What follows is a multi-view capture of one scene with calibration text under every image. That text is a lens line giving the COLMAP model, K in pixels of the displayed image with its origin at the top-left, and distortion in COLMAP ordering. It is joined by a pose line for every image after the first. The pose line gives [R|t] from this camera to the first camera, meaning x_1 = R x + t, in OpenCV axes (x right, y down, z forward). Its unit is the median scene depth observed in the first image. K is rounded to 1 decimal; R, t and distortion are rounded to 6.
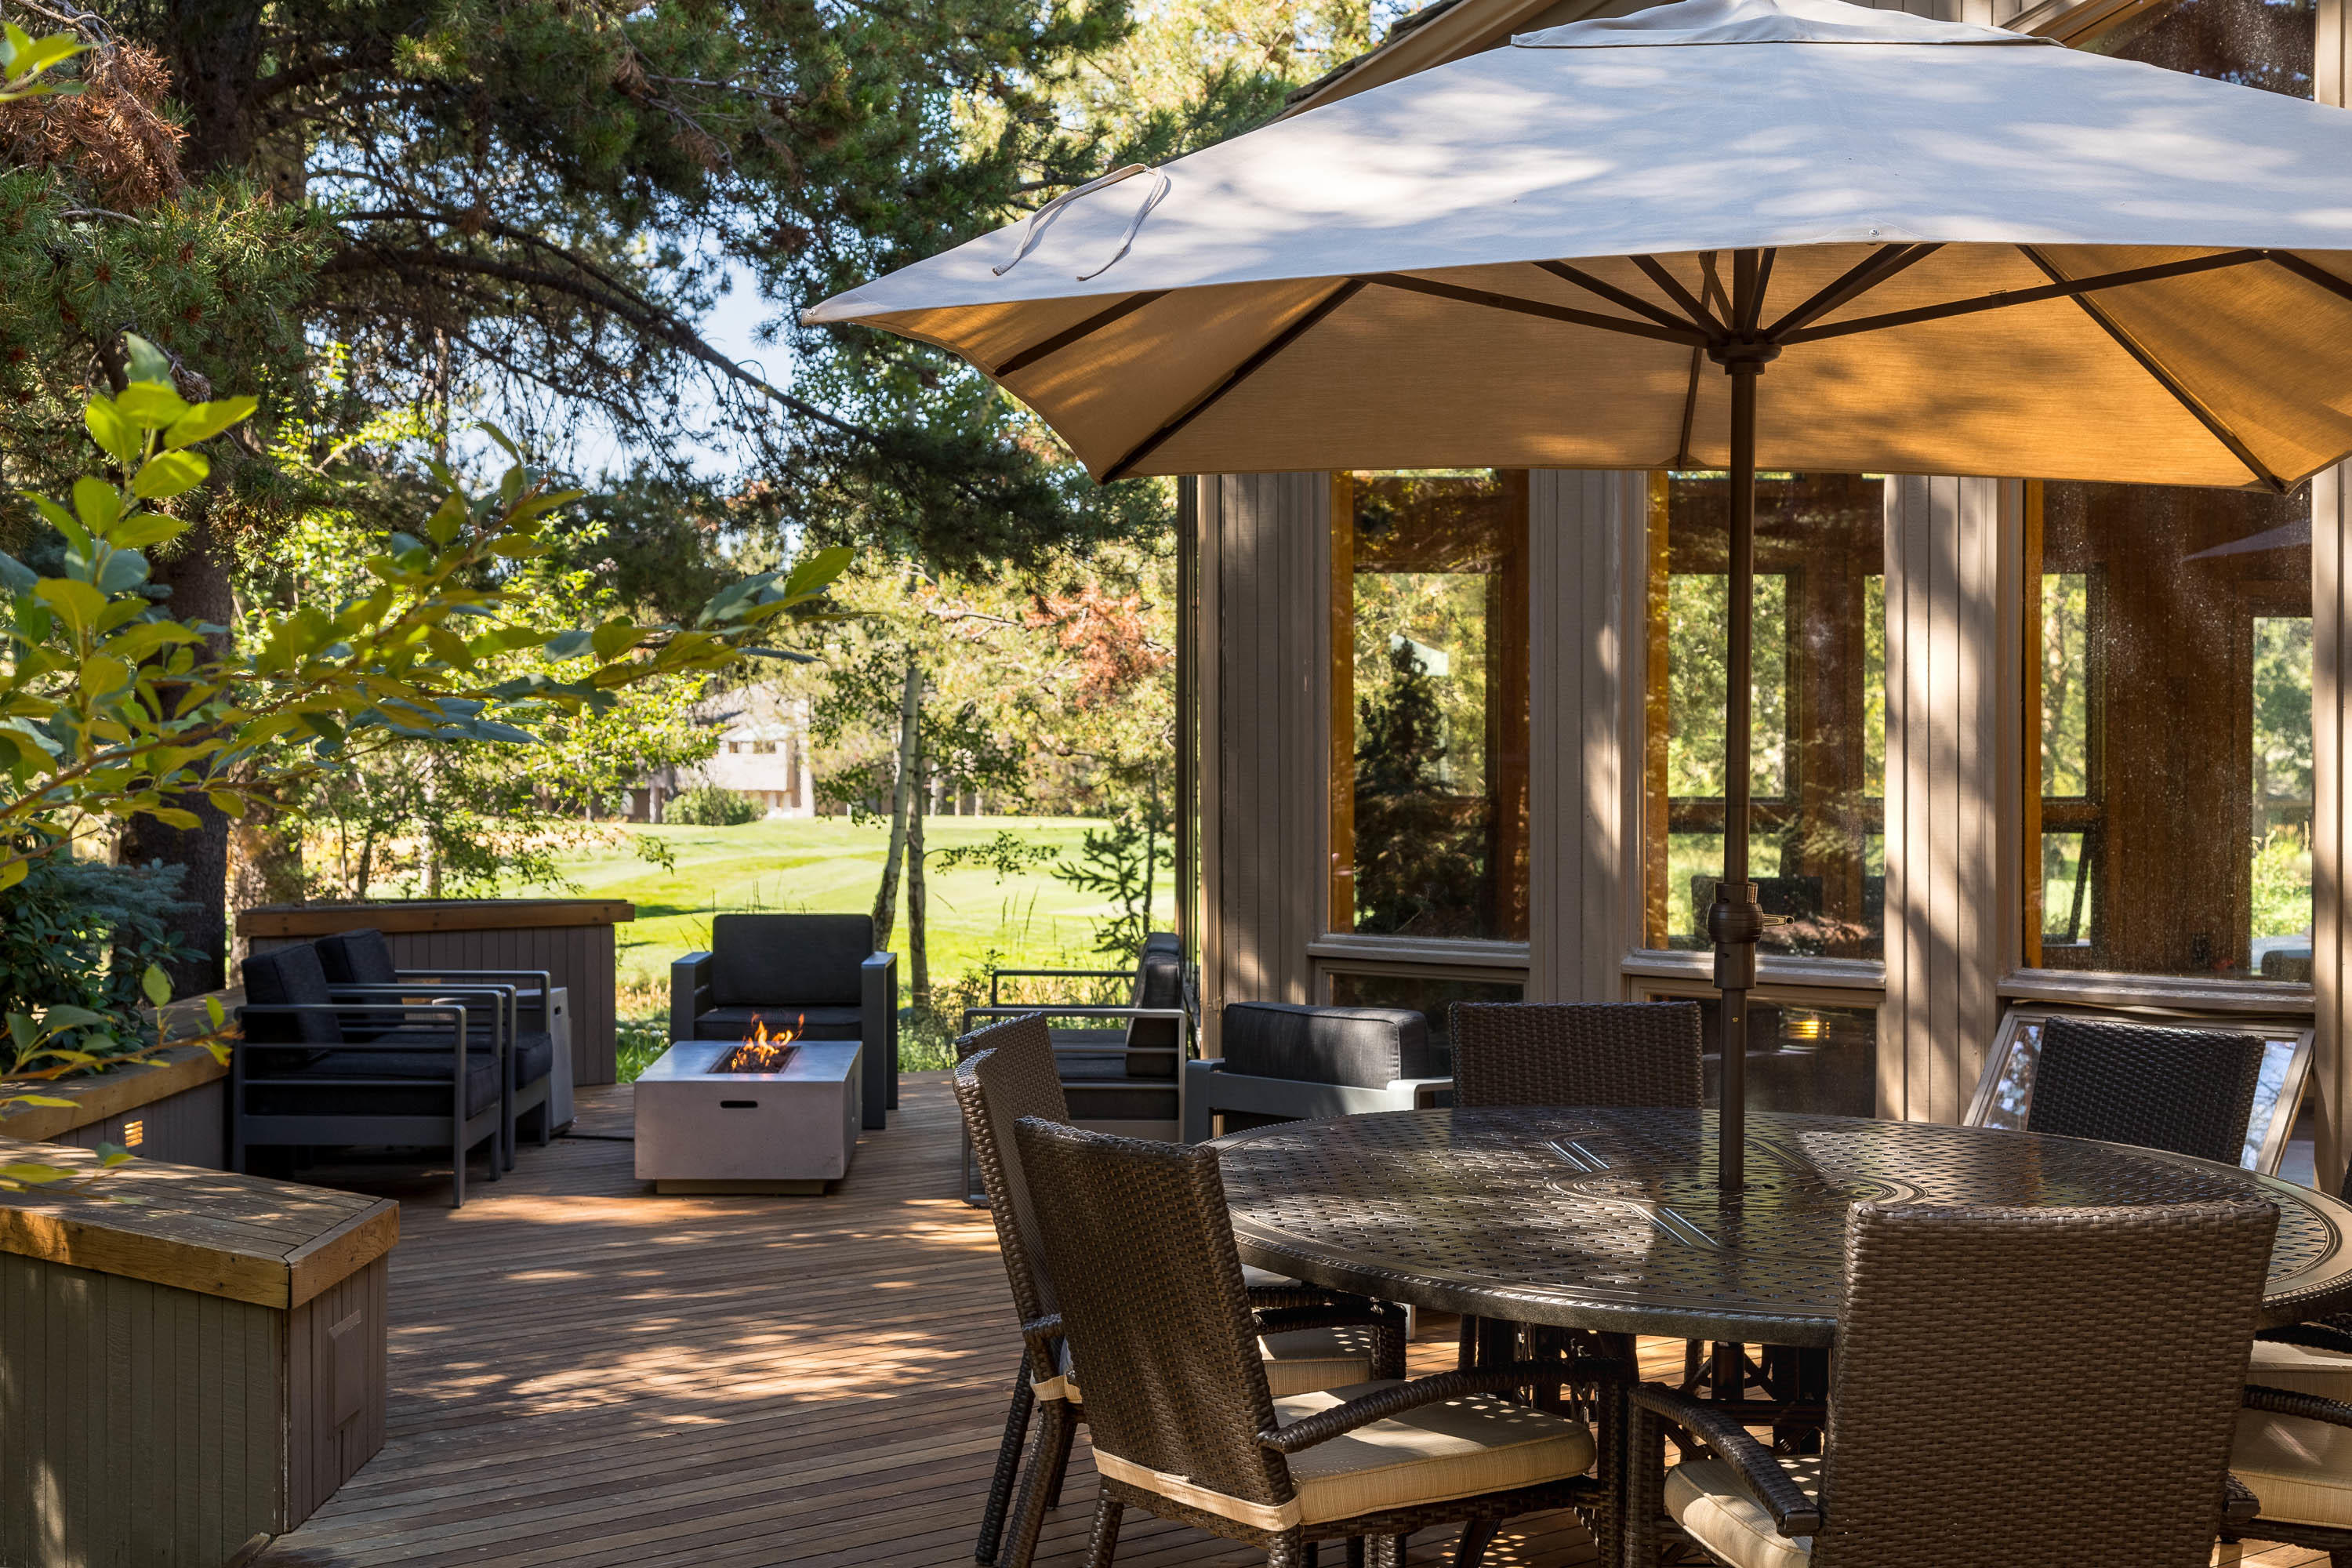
lens RADIAL K [[3639.9, 0, 1182.2], [0, 3639.9, 775.0], [0, 0, 1]] dist [-0.001511, 0.000000]
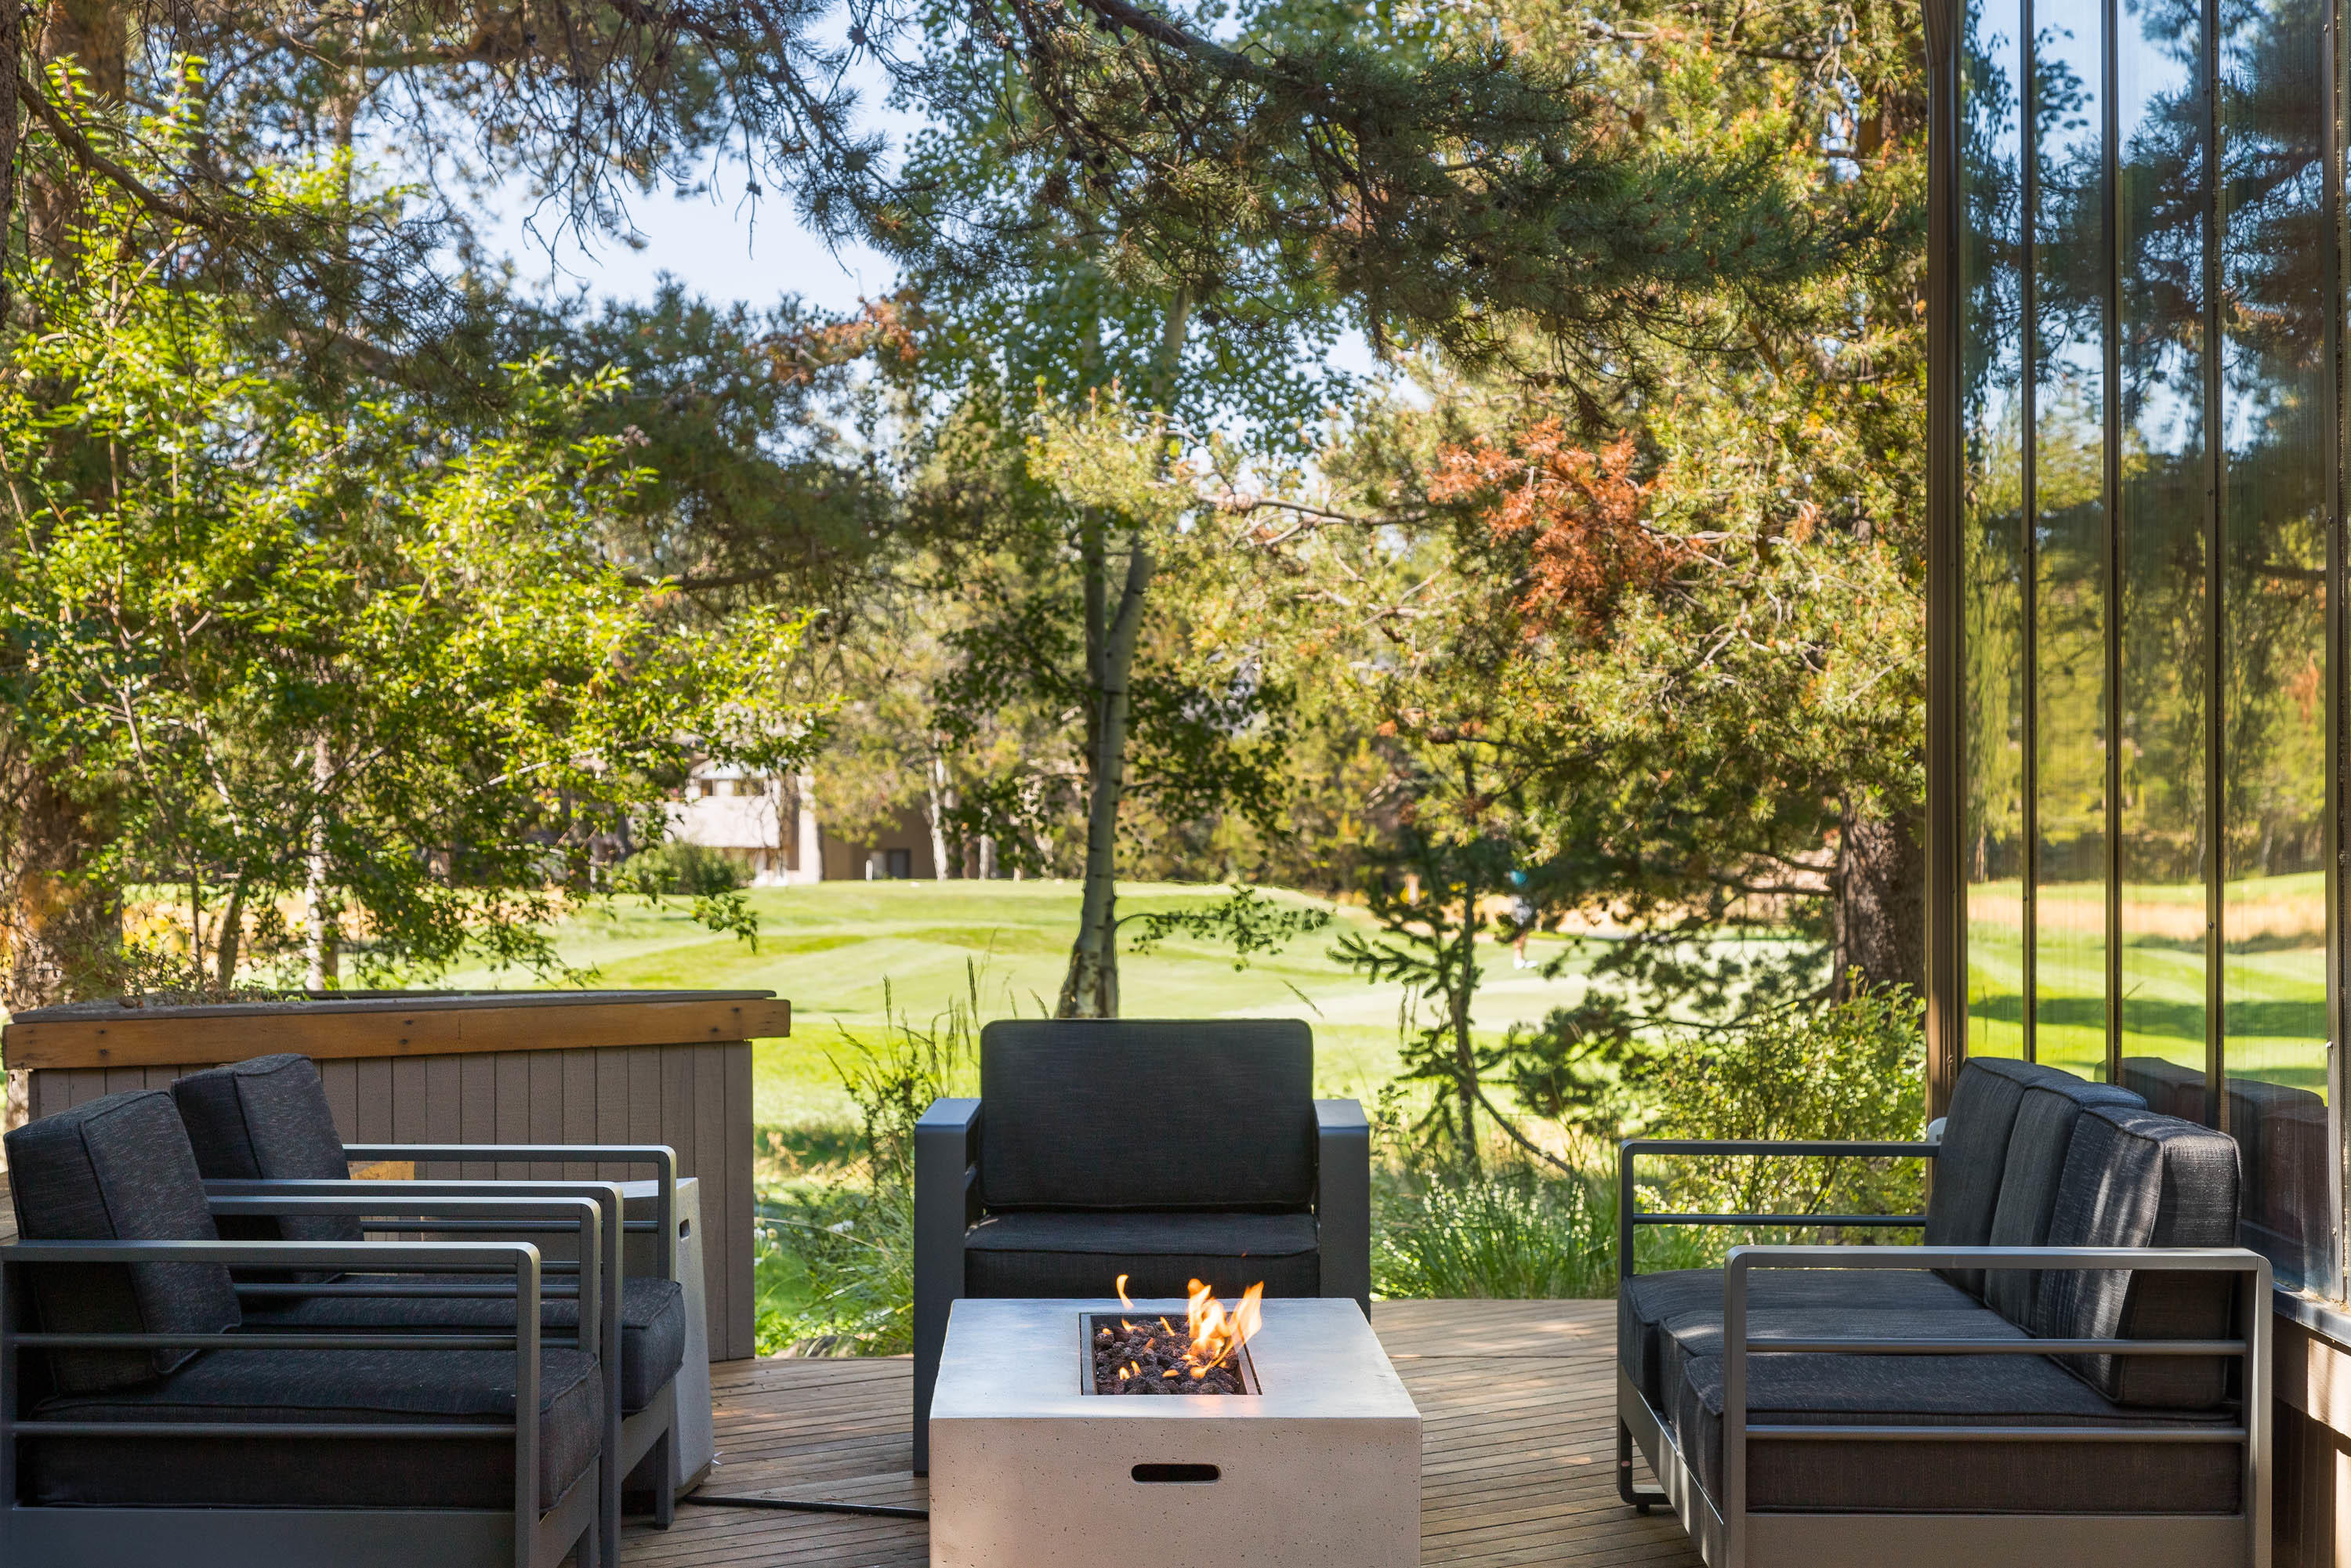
lens RADIAL K [[4904.0, 0, 1170.7], [0, 4904.0, 791.6], [0, 0, 1]] dist [0.025648, 0.000000]
pose [[0.999682, -0.002495, -0.025102, -0.048809], [0.002303, 0.999968, -0.007662, 0.007132], [0.025121, 0.007602, 0.999656, 0.194603]]
